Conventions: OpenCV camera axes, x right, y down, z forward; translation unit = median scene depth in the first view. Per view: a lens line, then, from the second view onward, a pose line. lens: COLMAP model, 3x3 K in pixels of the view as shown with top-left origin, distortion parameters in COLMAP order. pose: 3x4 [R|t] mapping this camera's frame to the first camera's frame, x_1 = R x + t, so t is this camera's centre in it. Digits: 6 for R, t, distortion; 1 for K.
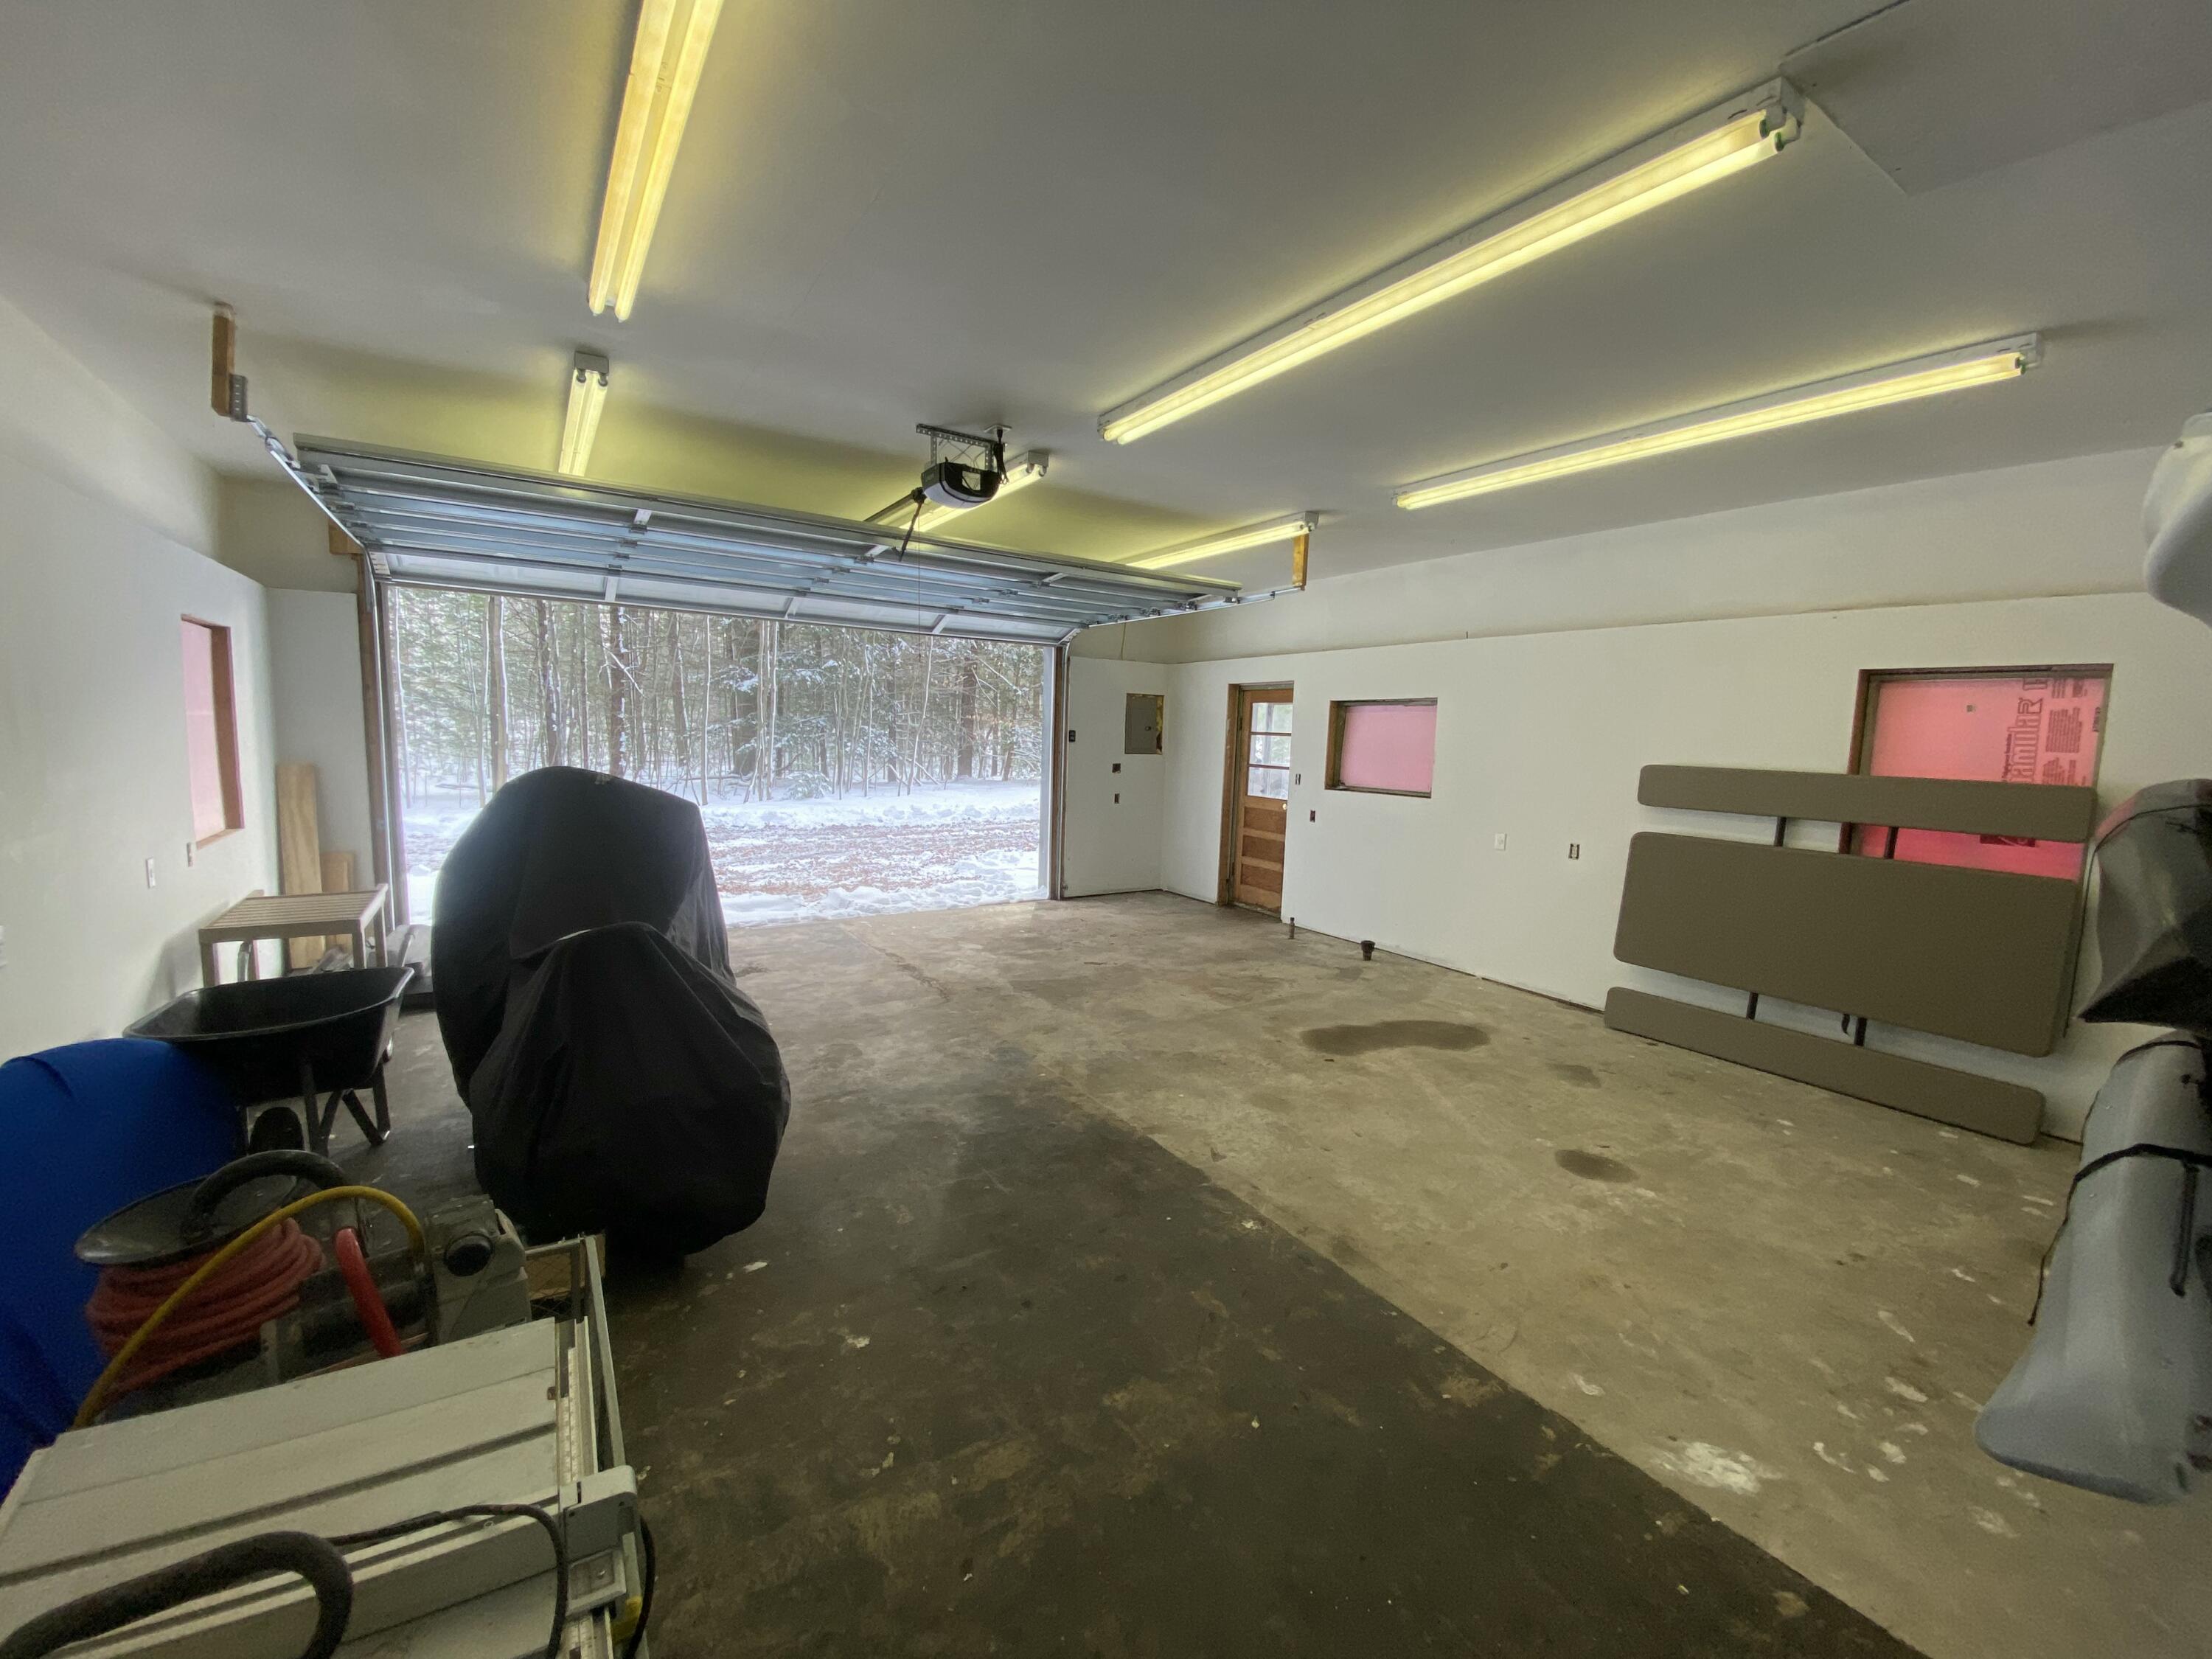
lens RADIAL K [[882.0, 0, 1106.0], [0, 882.0, 829.5], [0, 0, 1]] dist [0.021664, -0.020726]
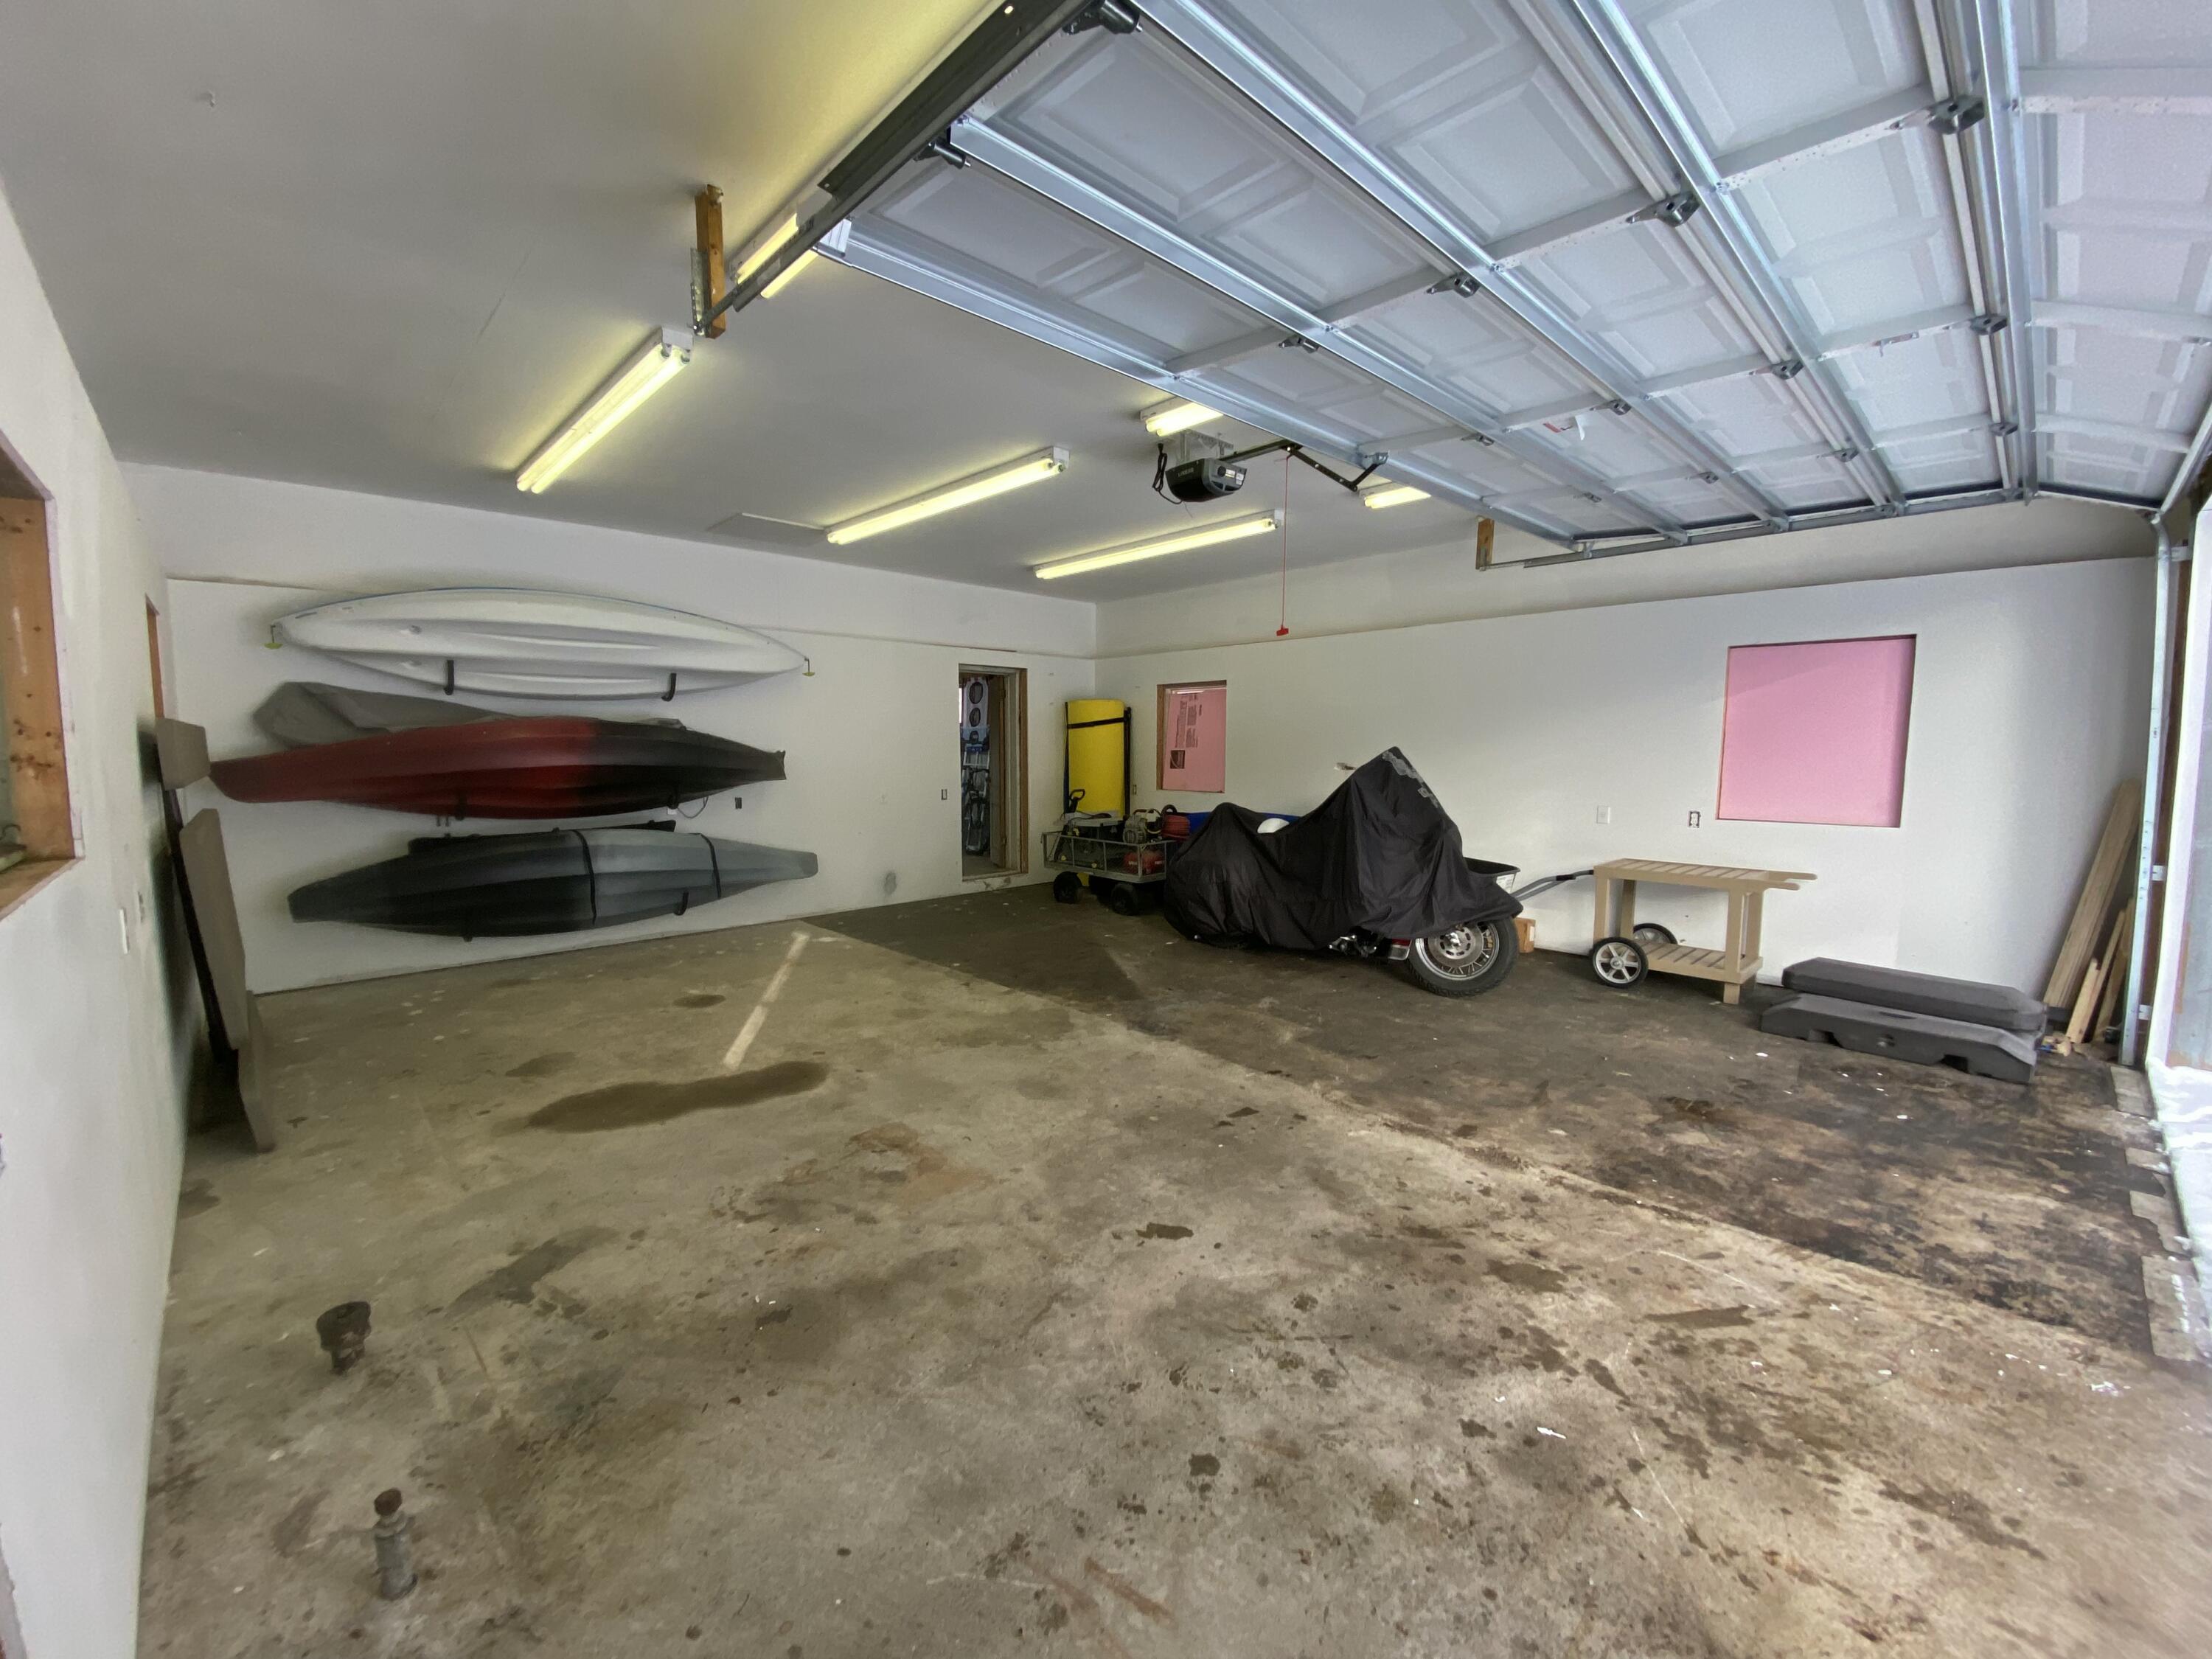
lens RADIAL K [[882.0, 0, 1106.0], [0, 882.0, 829.5], [0, 0, 1]] dist [0.021664, -0.020726]
pose [[-0.982802, -0.011931, -0.184277, 0.138872], [-0.049208, 0.978748, 0.199073, -0.173773], [0.177985, 0.204717, -0.962503, 1.993433]]
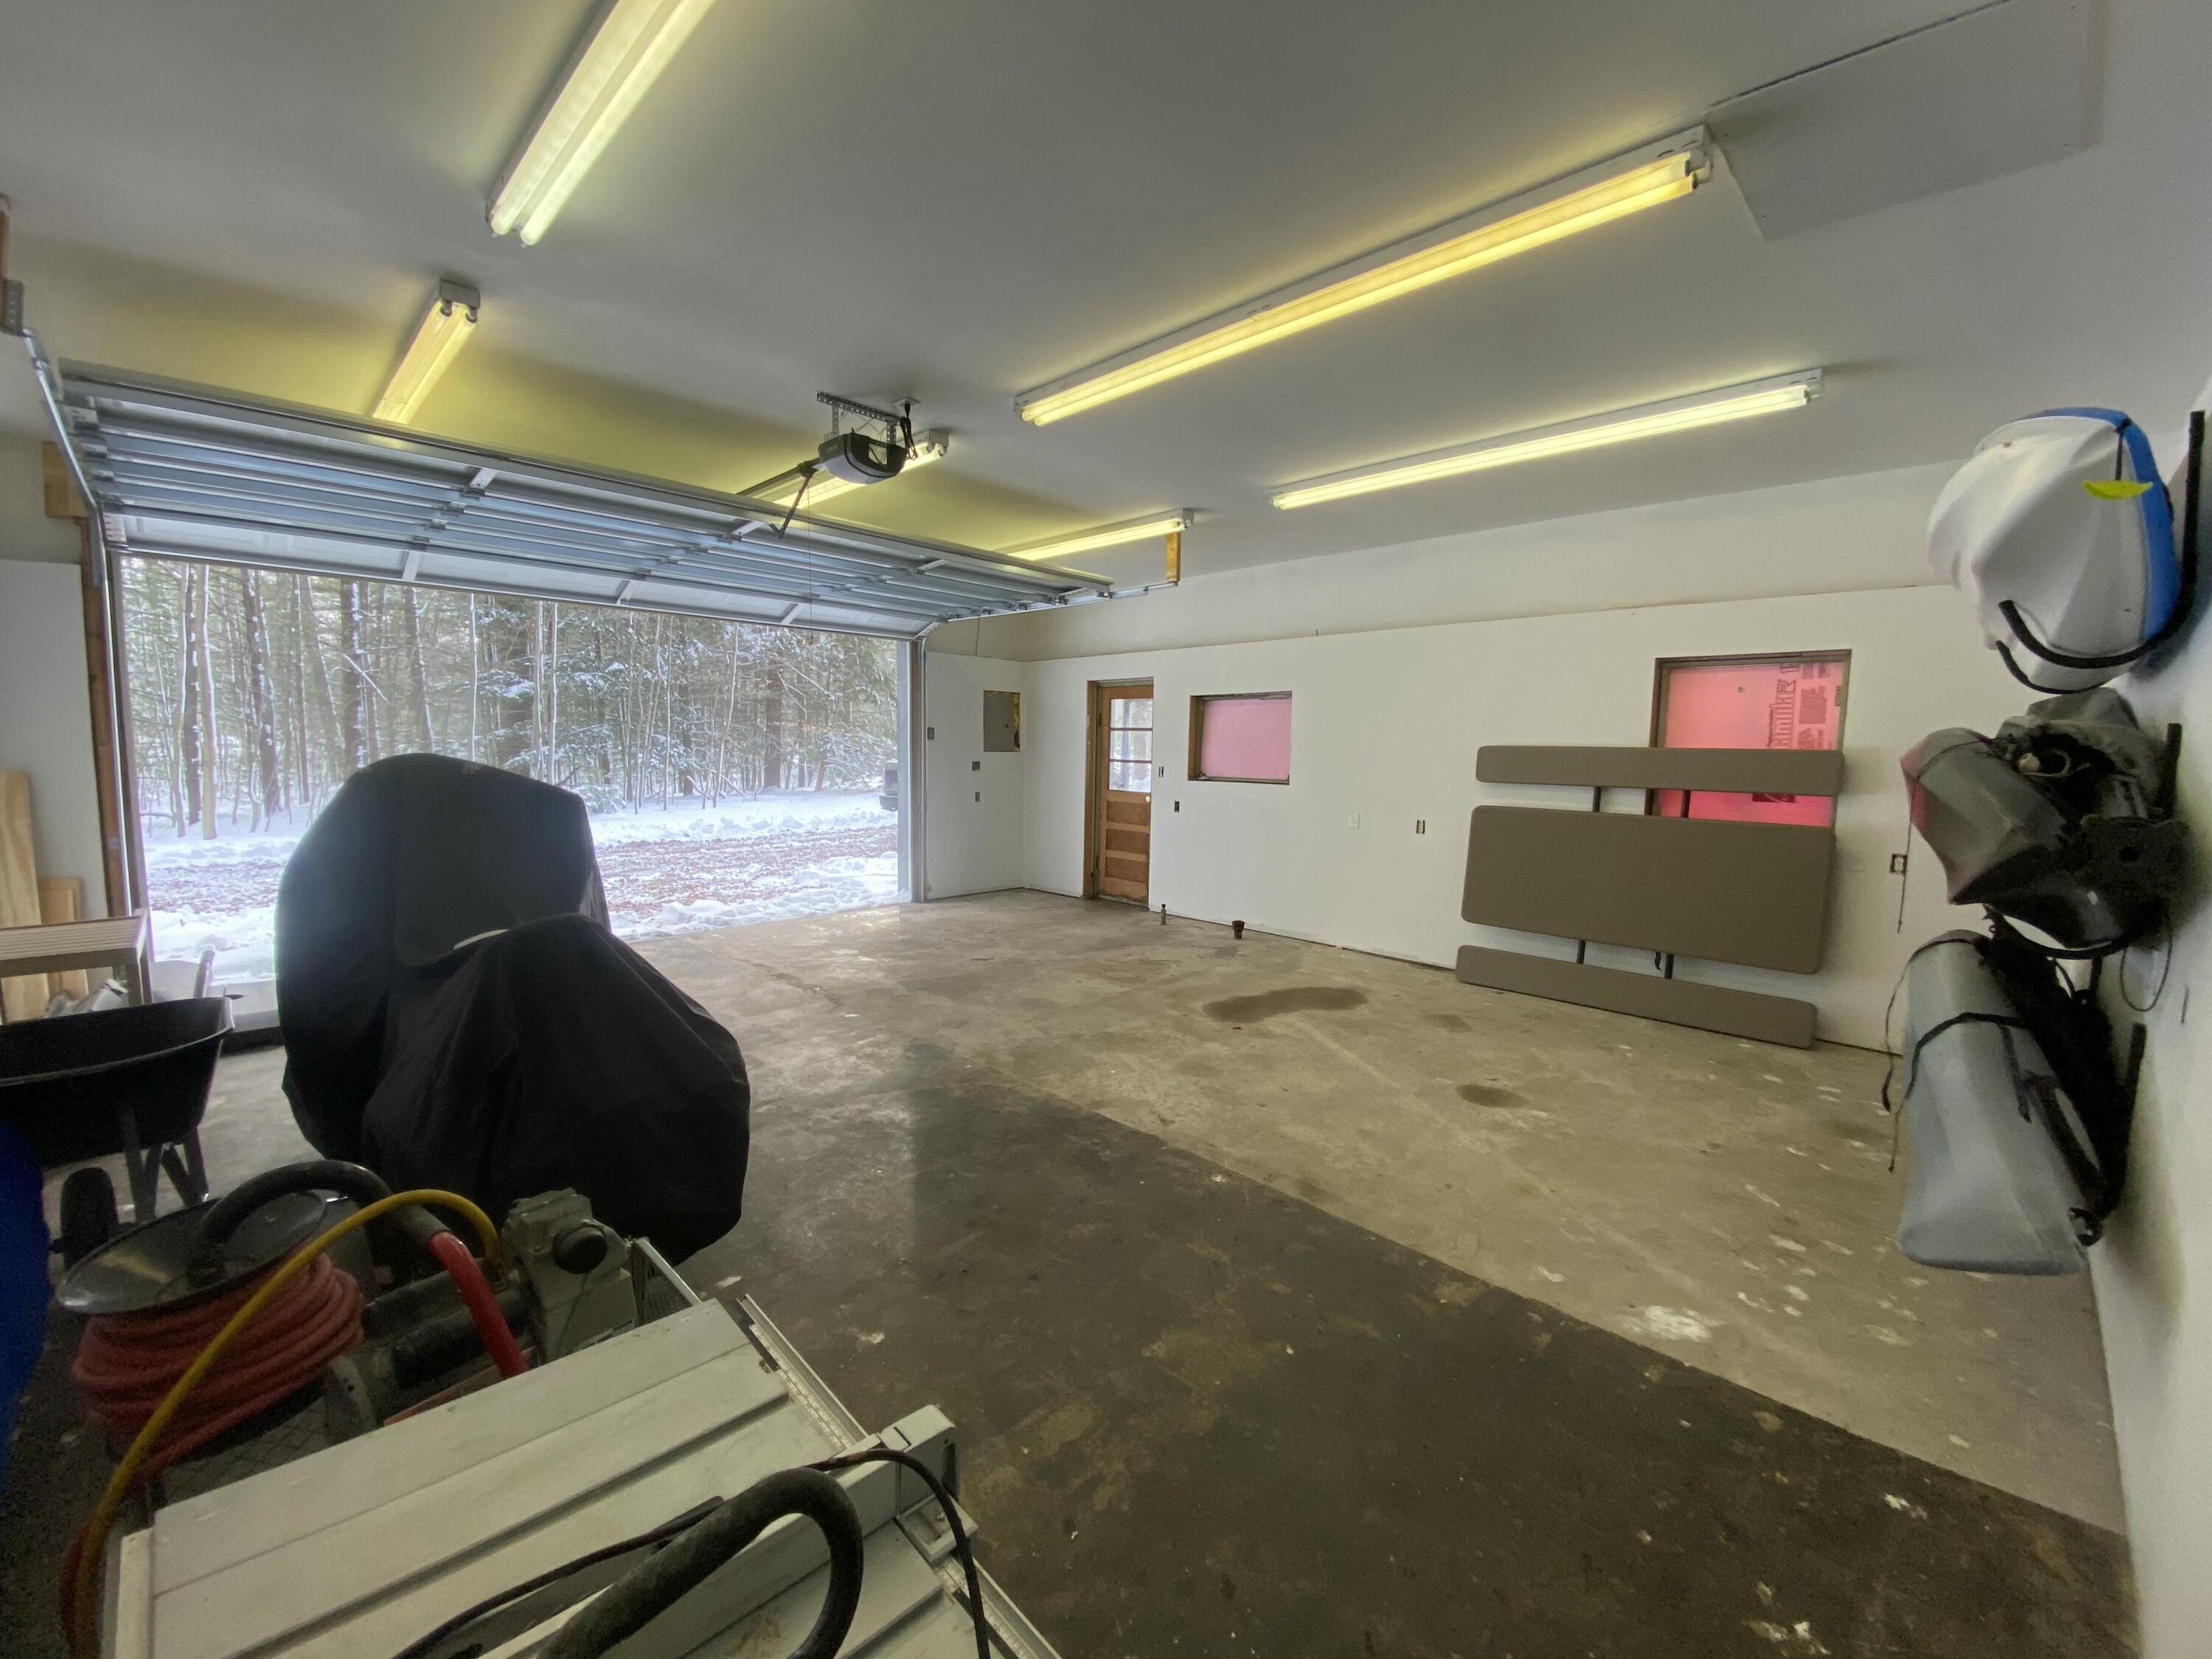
lens RADIAL K [[879.4, 0, 1106.0], [0, 879.4, 829.5], [0, 0, 1]] dist [0.031081, -0.028595]
pose [[0.976623, -0.034573, 0.212162, -0.118604], [0.036786, 0.999302, -0.006491, 0.027523], [-0.211789, 0.014144, 0.977213, 0.008587]]
